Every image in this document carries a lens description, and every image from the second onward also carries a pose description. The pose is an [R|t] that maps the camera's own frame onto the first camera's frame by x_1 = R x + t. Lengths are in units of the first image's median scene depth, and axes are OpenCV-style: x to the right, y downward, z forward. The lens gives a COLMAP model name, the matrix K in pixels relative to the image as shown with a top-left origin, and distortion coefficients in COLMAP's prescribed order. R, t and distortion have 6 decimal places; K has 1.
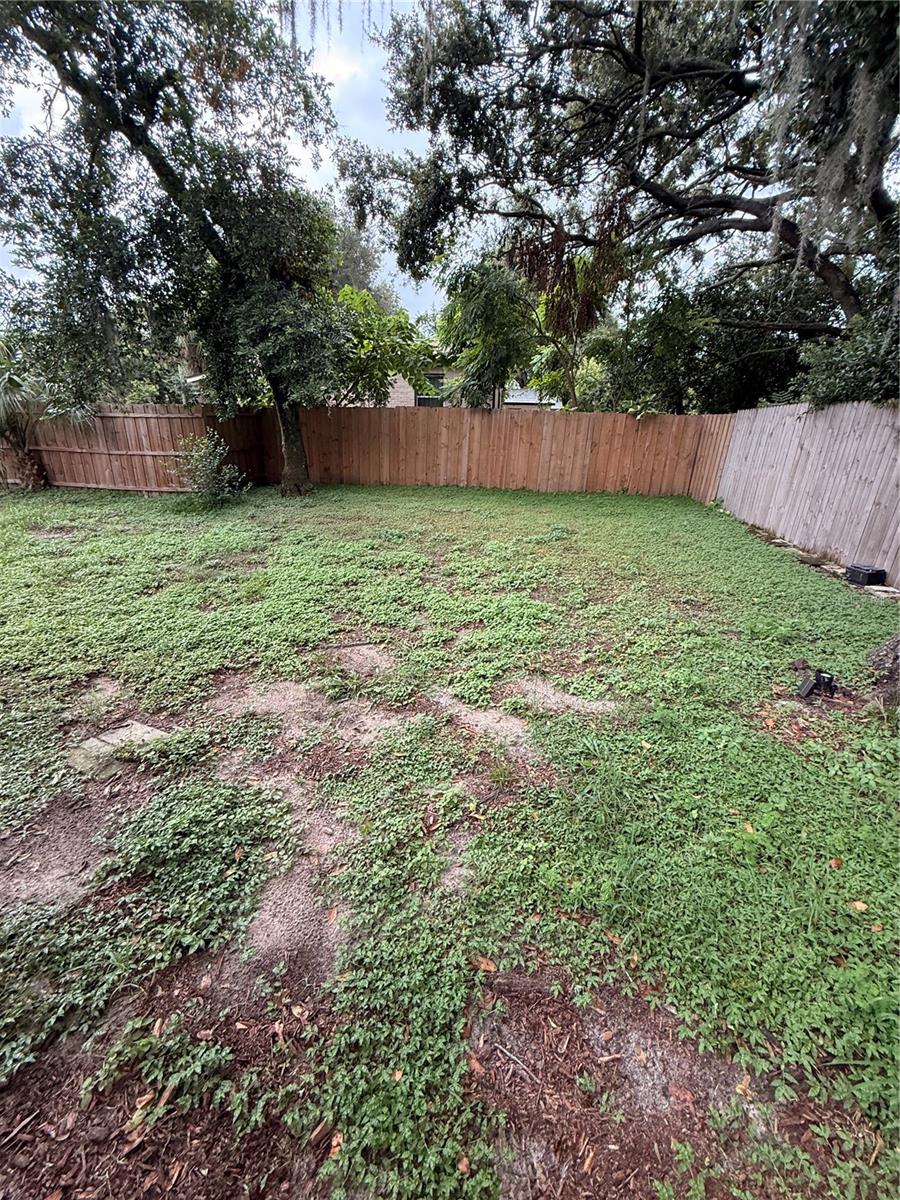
lens RADIAL K [[480.9, 0, 442.3], [0, 480.9, 603.1], [0, 0, 1]] dist [0.001412, -0.000083]
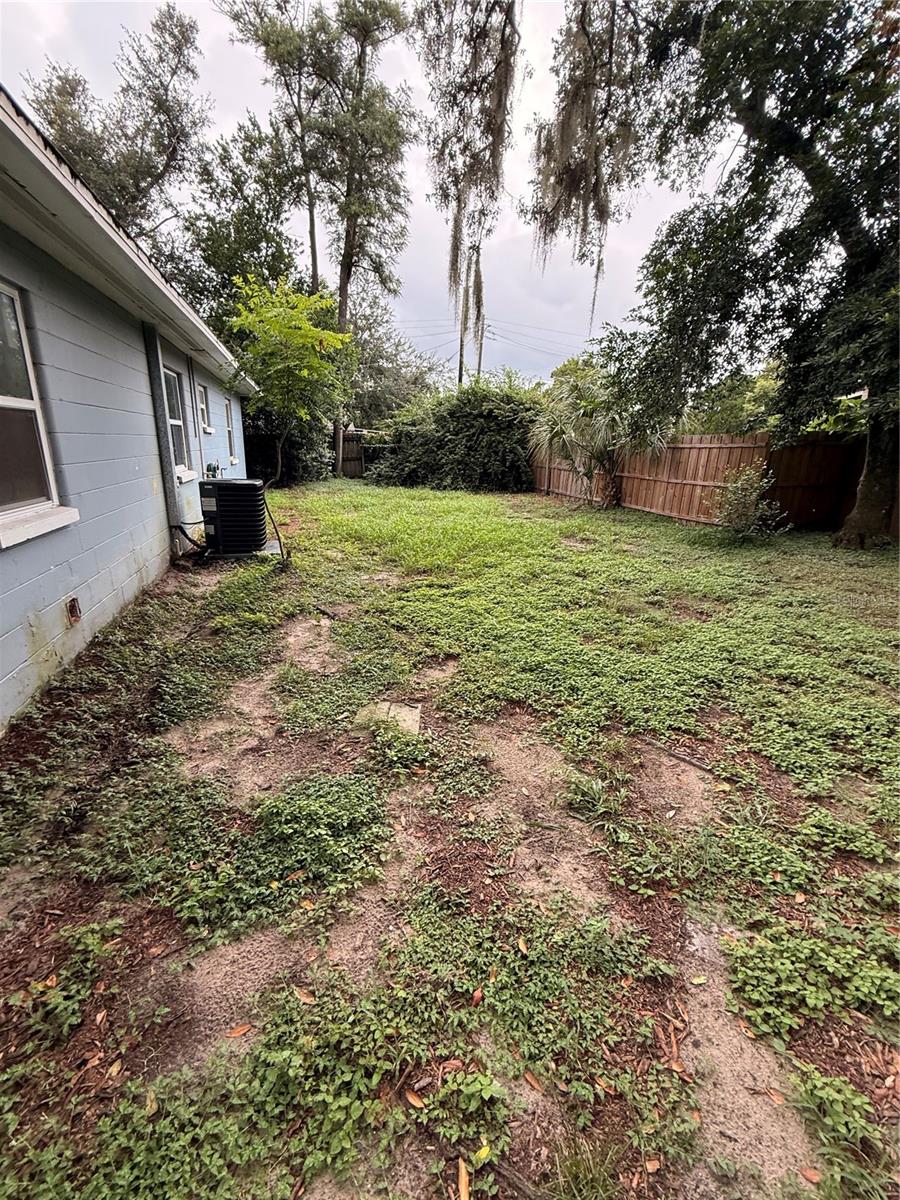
lens RADIAL K [[480.9, 0, 448.7], [0, 480.9, 597.4], [0, 0, 1]] dist [0.001412, -0.000083]
pose [[0.438088, 0.255369, -0.861896, 0.182269], [-0.322974, 0.939493, 0.114197, -0.091920], [0.838908, 0.228342, 0.494058, 0.327083]]
